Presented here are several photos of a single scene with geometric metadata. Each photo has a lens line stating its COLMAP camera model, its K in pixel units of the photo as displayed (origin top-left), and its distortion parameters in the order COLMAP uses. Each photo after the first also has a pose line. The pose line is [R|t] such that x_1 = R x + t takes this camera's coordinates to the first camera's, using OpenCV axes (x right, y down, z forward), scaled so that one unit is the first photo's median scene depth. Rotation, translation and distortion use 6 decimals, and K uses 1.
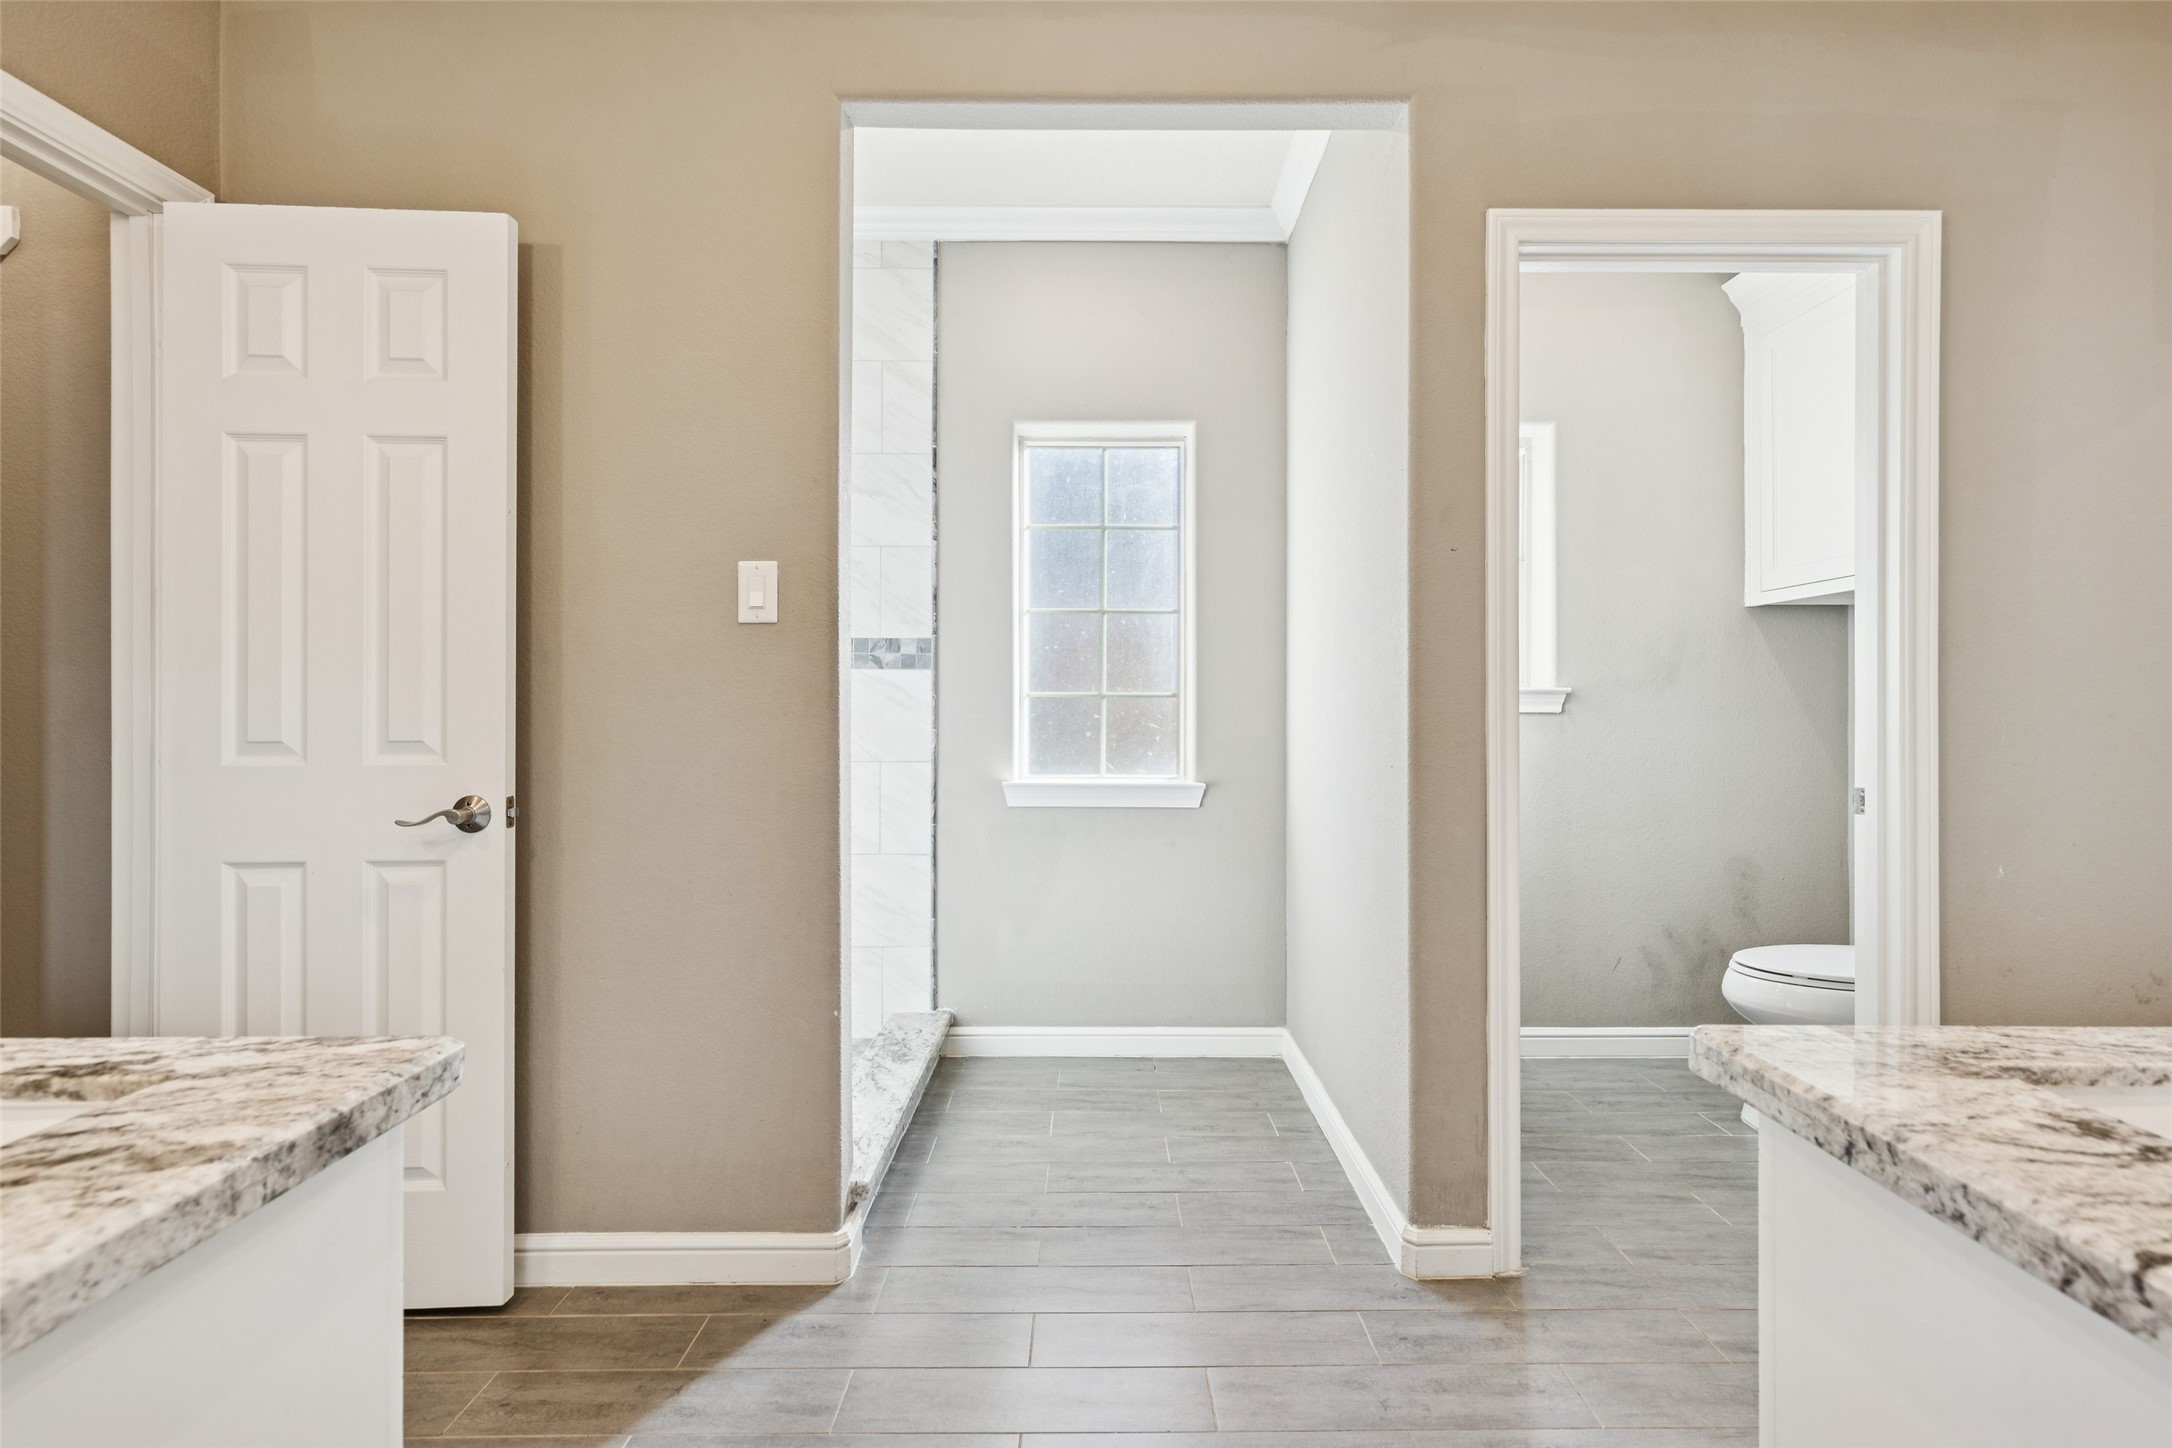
lens RADIAL K [[973.4, 0, 1094.5], [0, 973.4, 710.0], [0, 0, 1]] dist [0.003549, -0.001240]
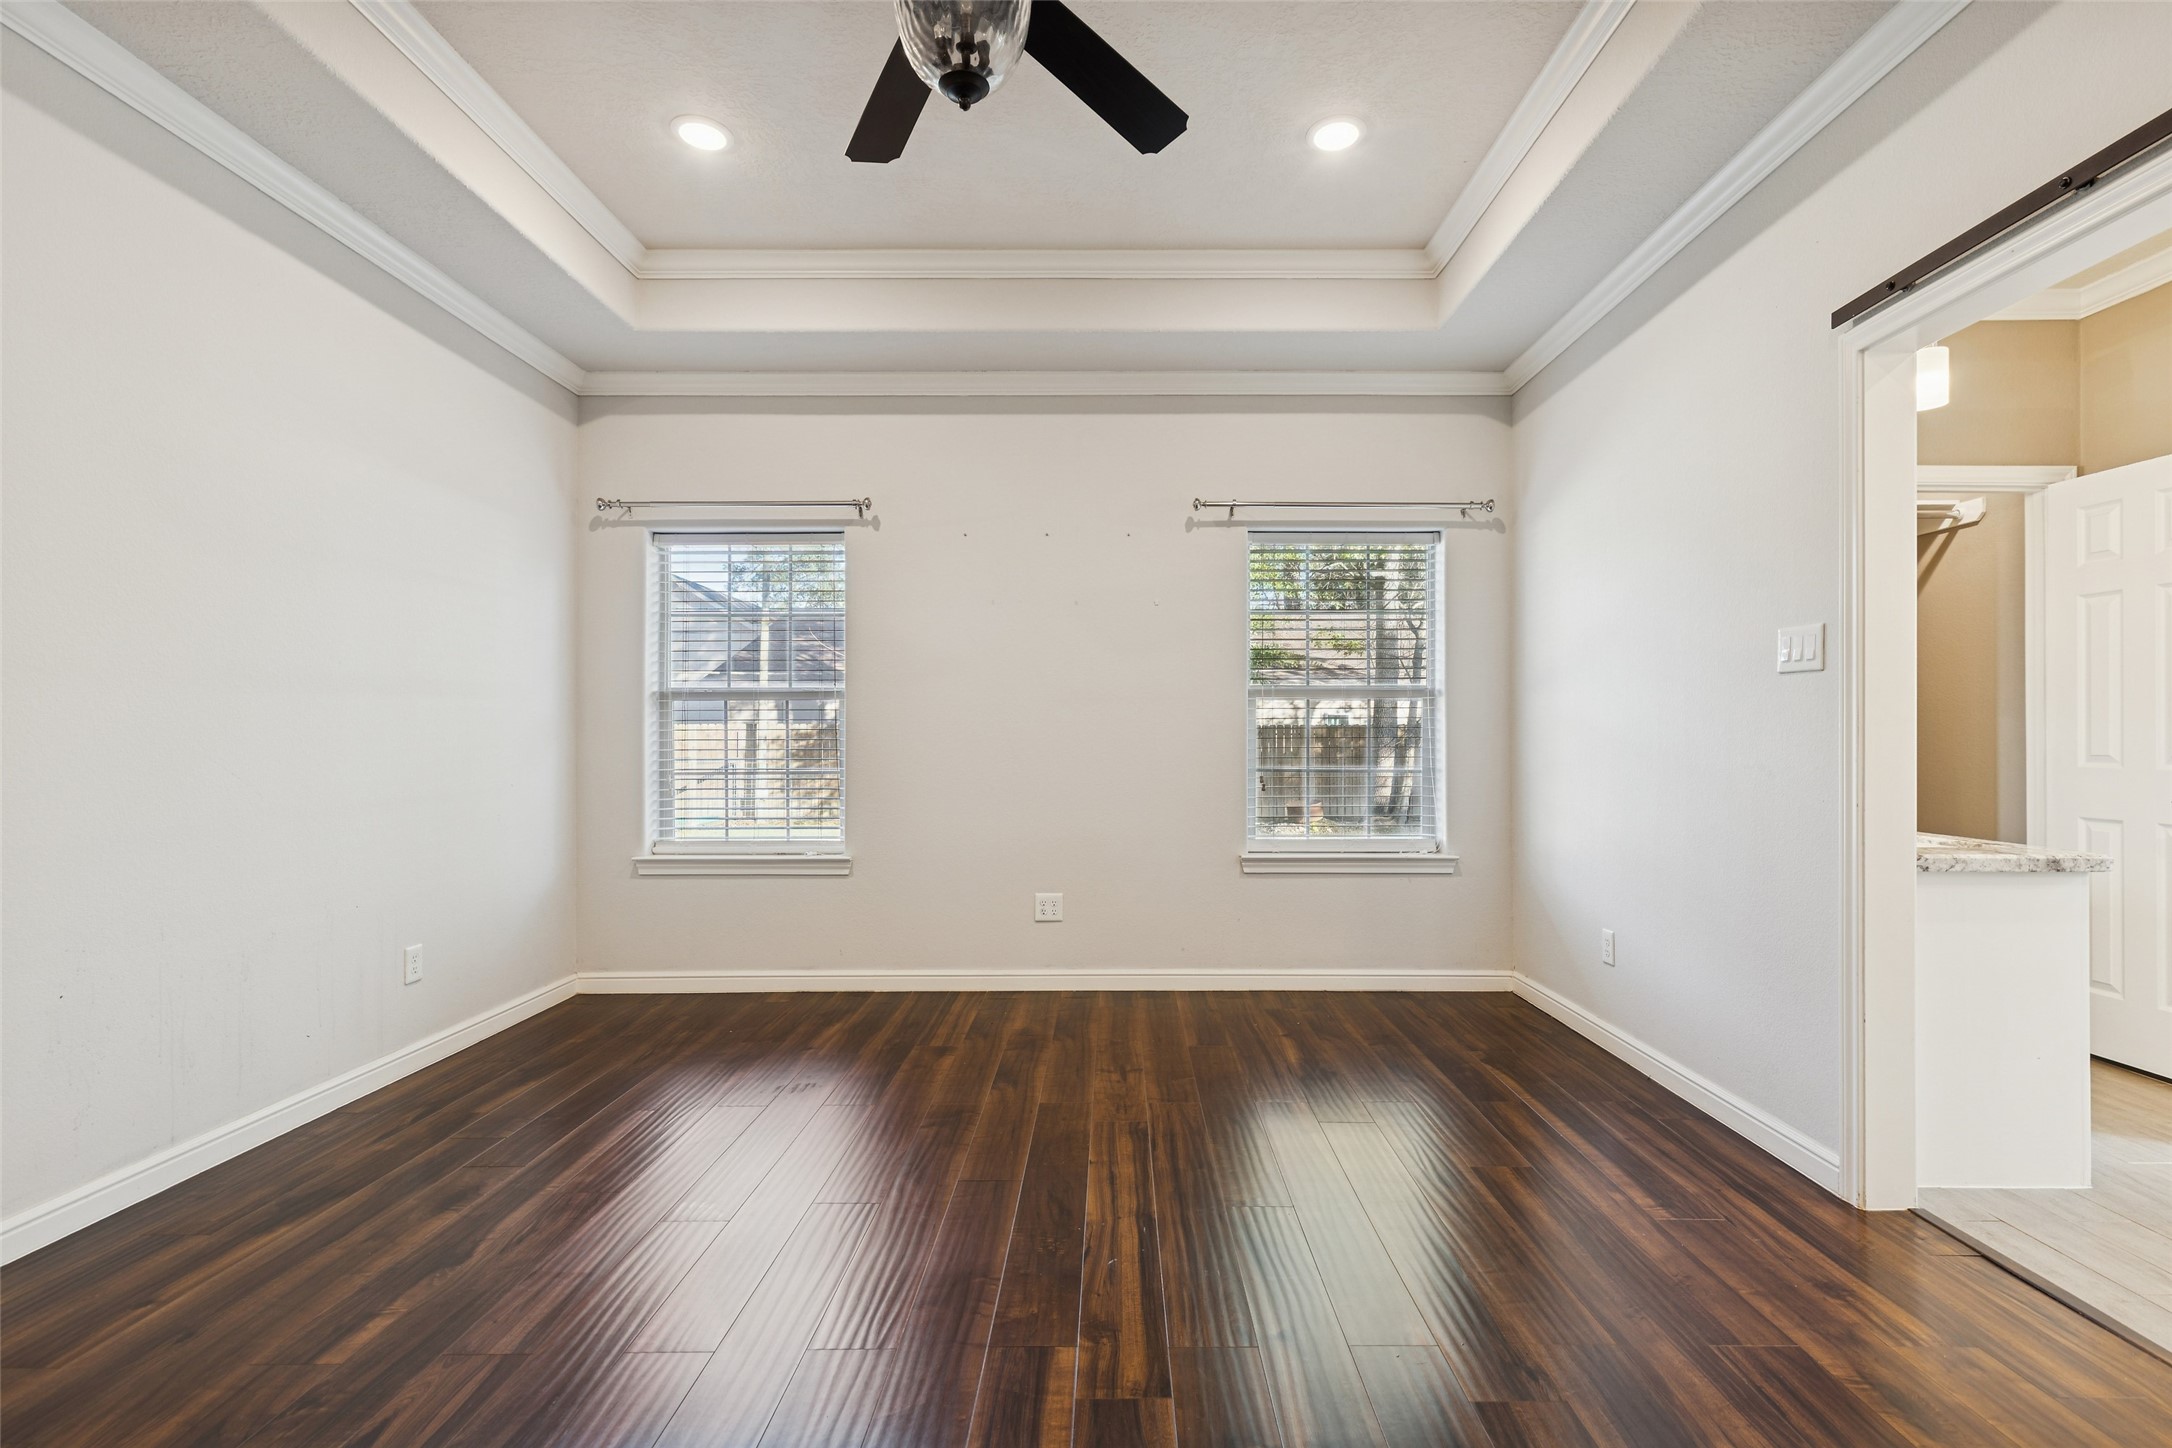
lens RADIAL K [[973.4, 0, 1122.6], [0, 973.4, 736.0], [0, 0, 1]] dist [0.003549, -0.001240]
pose [[-0.001589, 0.000748, -0.999998, 1.031112], [0.001961, 0.999998, 0.000745, -0.009692], [0.999997, -0.001959, -0.001590, -0.880918]]
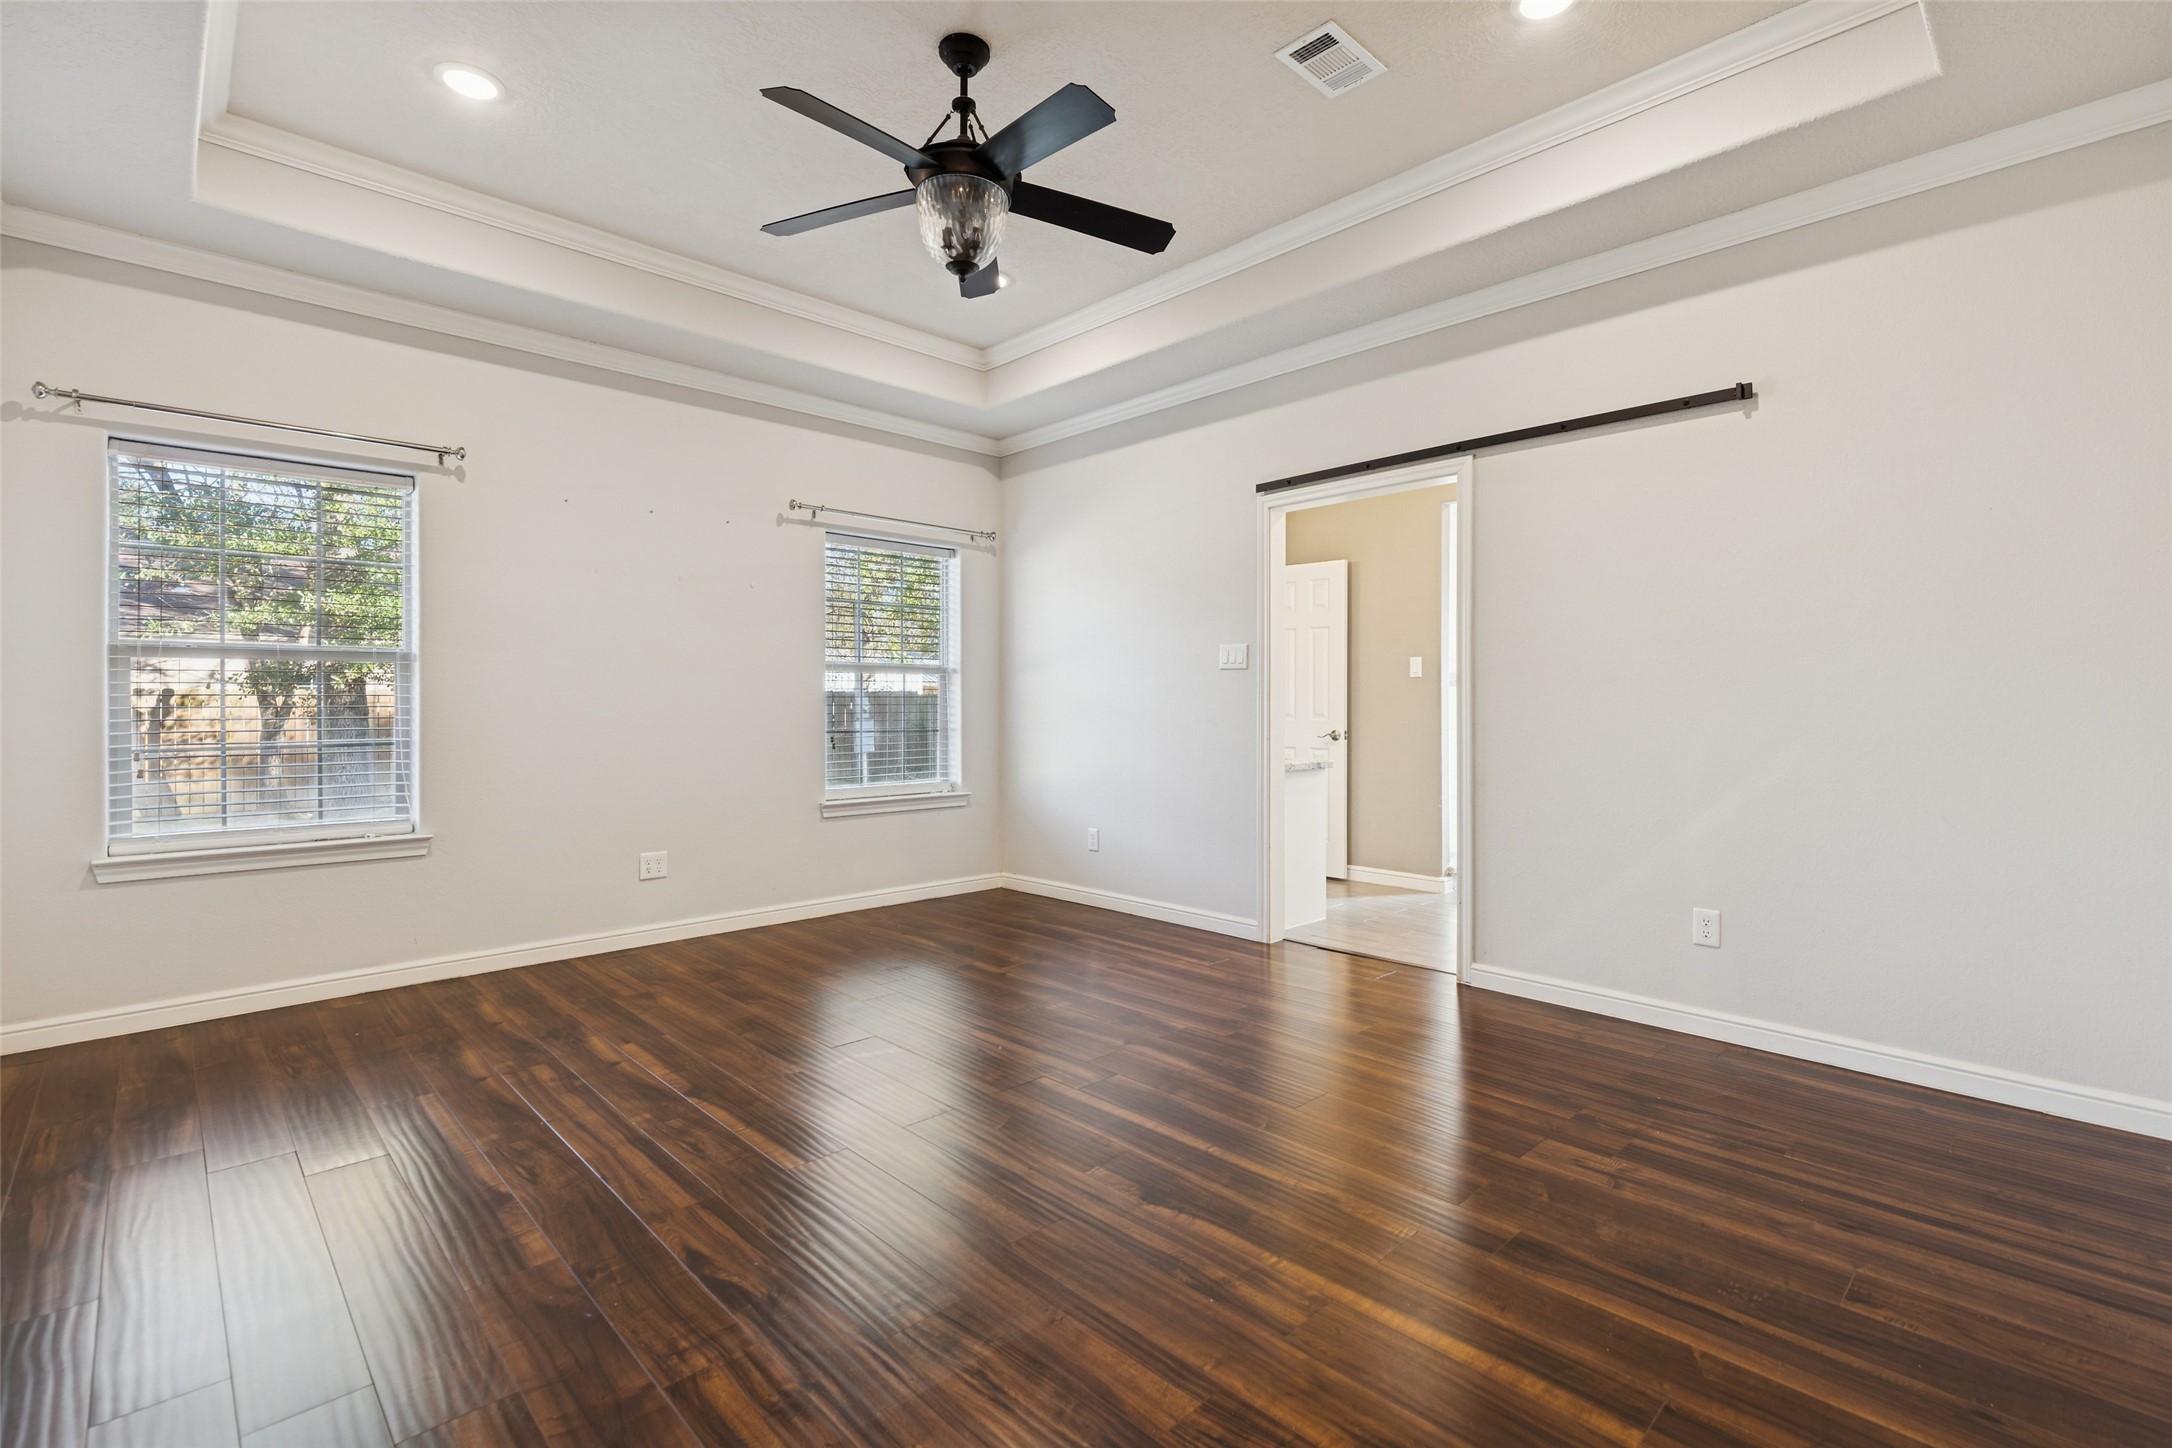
lens RADIAL K [[973.4, 0, 1109.2], [0, 973.4, 709.6], [0, 0, 1]] dist [0.003549, -0.001240]
pose [[0.696942, 0.004506, -0.717113, 1.272805], [0.000179, 0.999979, 0.006457, -0.007324], [0.717127, -0.004629, 0.696927, -1.976390]]
